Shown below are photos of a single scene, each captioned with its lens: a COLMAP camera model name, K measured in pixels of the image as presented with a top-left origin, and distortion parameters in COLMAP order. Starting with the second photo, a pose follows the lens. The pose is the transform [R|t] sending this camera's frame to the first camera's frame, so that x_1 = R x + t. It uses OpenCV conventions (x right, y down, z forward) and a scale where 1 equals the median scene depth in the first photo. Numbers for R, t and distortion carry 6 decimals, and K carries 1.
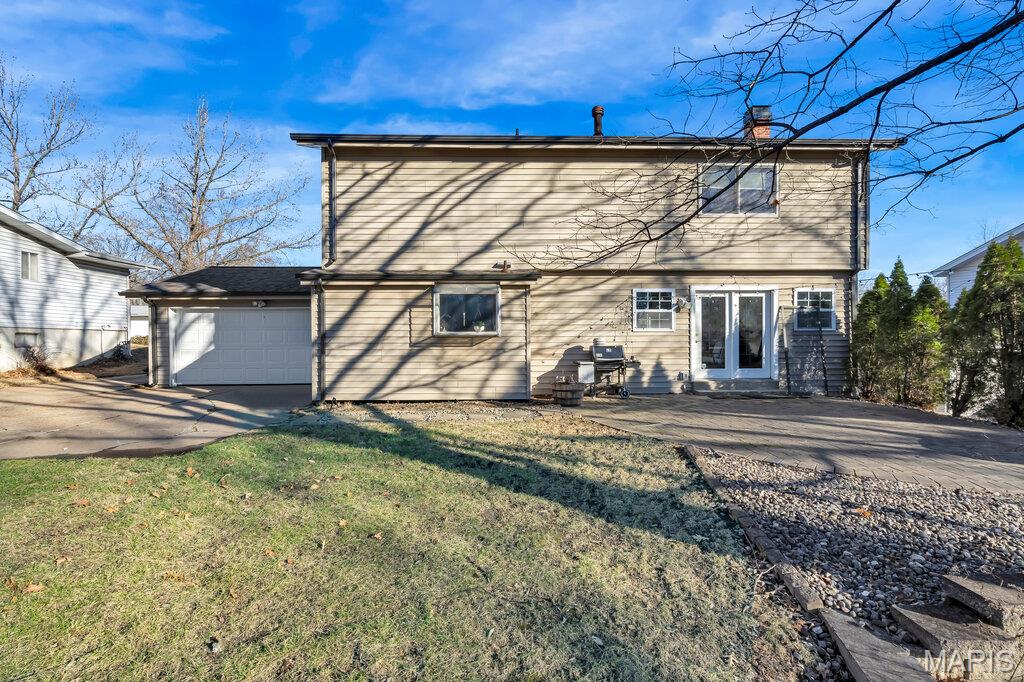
lens RADIAL K [[476.2, 0, 512.0], [0, 476.2, 341.0], [0, 0, 1]] dist [0.001356, 0.000097]
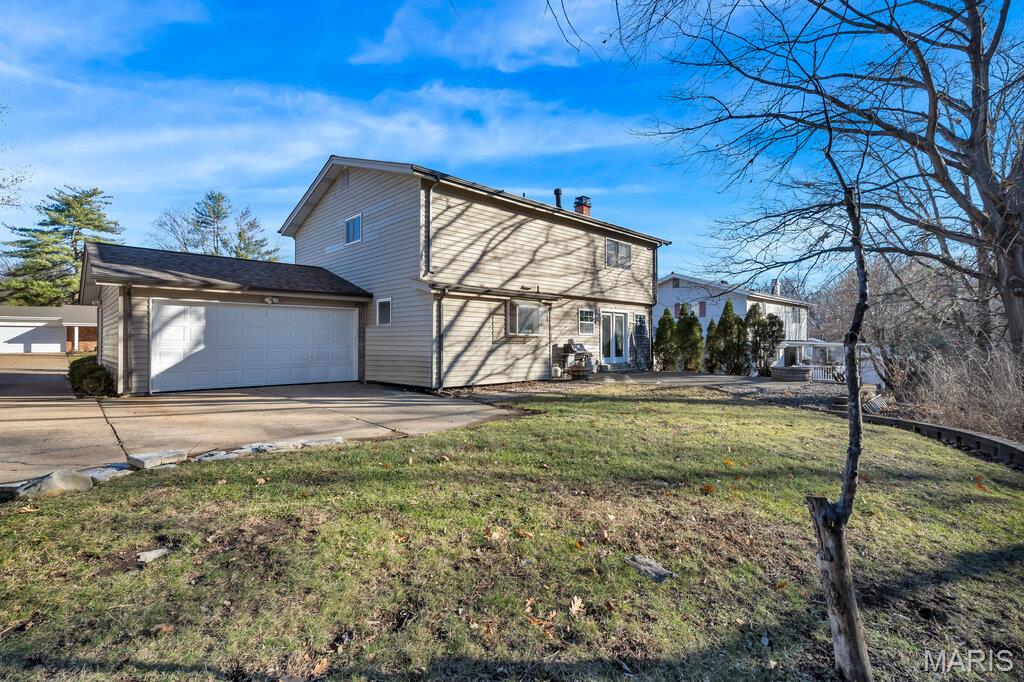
lens RADIAL K [[476.2, 0, 512.0], [0, 476.2, 341.0], [0, 0, 1]] dist [0.001356, 0.000097]
pose [[0.738125, 0.005120, 0.674645, -1.022391], [0.001285, 0.999959, -0.008994, 0.014631], [-0.674663, 0.007505, 0.738088, -0.032902]]
